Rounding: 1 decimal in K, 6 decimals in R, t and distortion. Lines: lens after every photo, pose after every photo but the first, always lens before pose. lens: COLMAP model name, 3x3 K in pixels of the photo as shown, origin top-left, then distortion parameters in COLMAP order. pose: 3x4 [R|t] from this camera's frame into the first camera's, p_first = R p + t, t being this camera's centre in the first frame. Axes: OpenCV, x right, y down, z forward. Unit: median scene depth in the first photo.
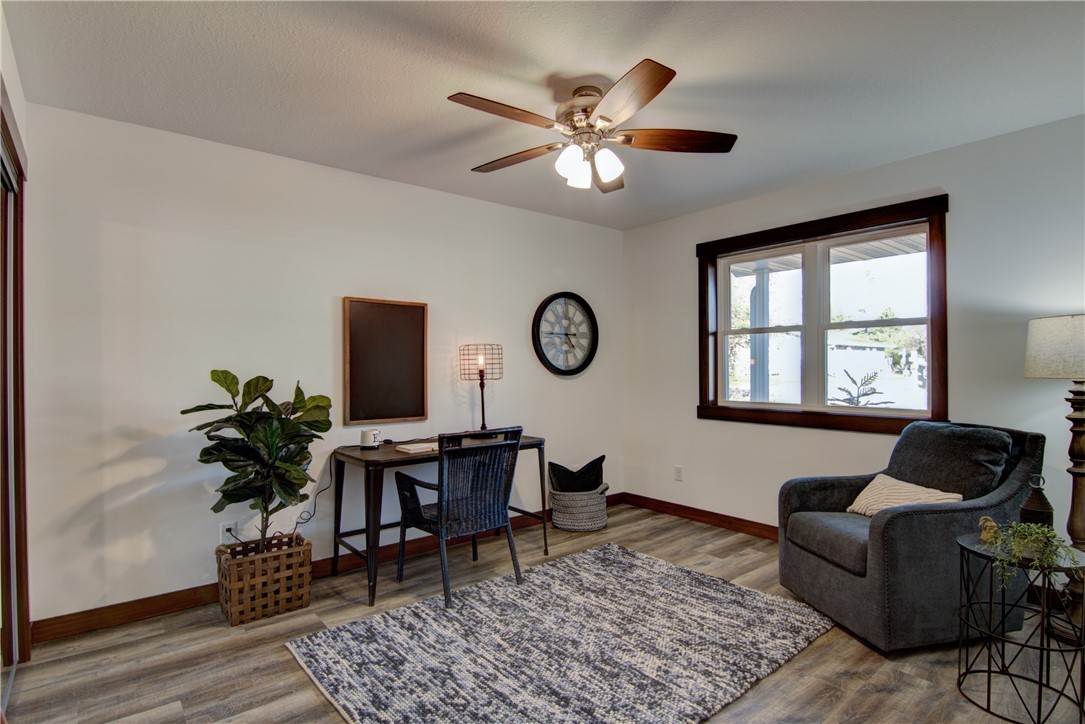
lens RADIAL K [[561.2, 0, 557.3], [0, 561.2, 375.7], [0, 0, 1]] dist [-0.036299, -0.001943]
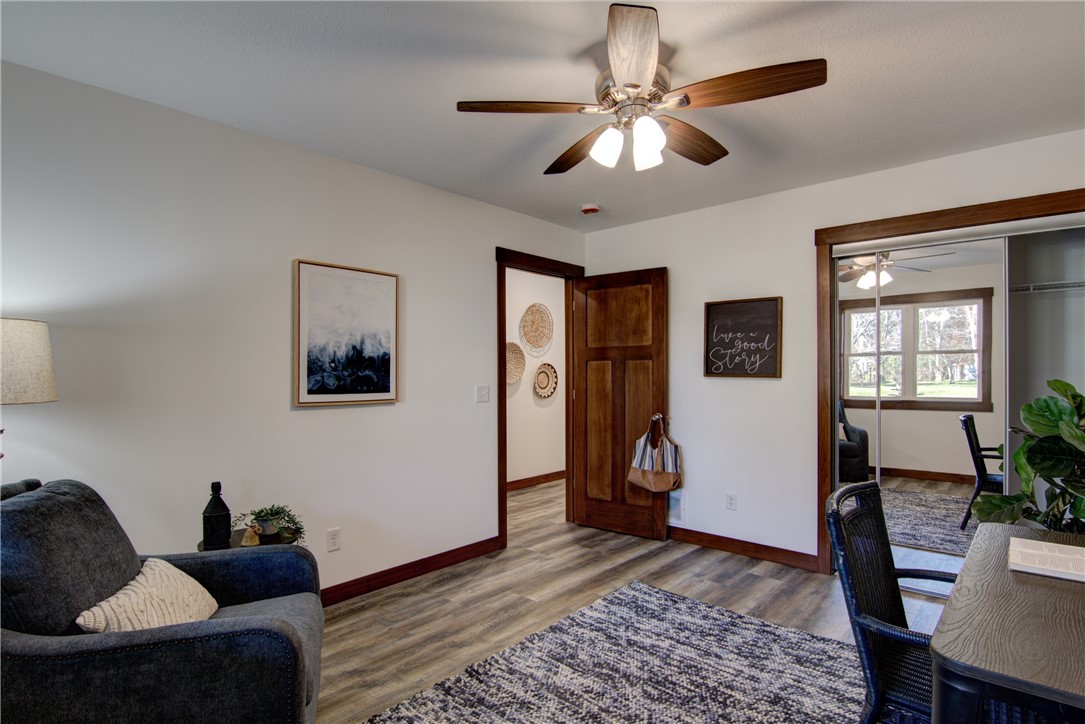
lens RADIAL K [[561.2, 0, 548.7], [0, 561.2, 368.4], [0, 0, 1]] dist [-0.036299, -0.001943]
pose [[-0.991465, 0.010398, -0.129960, 0.296060], [0.010191, 0.999946, 0.002260, -0.039846], [0.129977, 0.000917, -0.991517, 1.840546]]
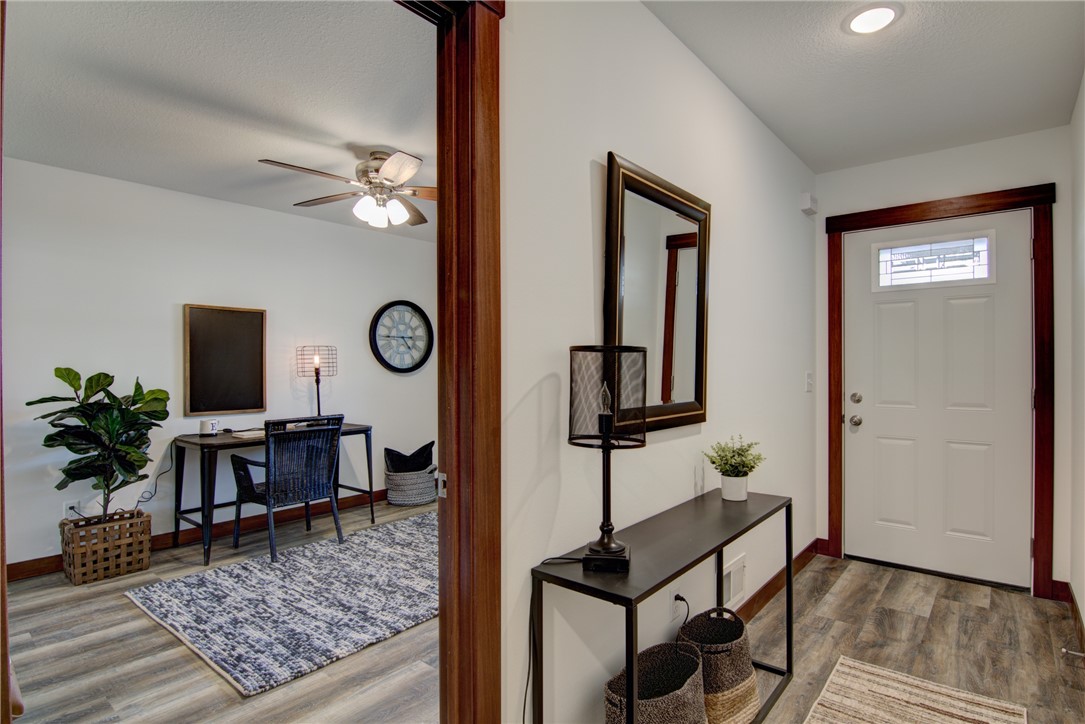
lens RADIAL K [[561.2, 0, 568.3], [0, 561.2, 372.8], [0, 0, 1]] dist [-0.036299, -0.001943]
pose [[0.978701, -0.001999, 0.205283, 0.218597], [0.002873, 0.999988, -0.003963, 0.008769], [-0.205272, 0.004468, 0.978695, -0.374157]]
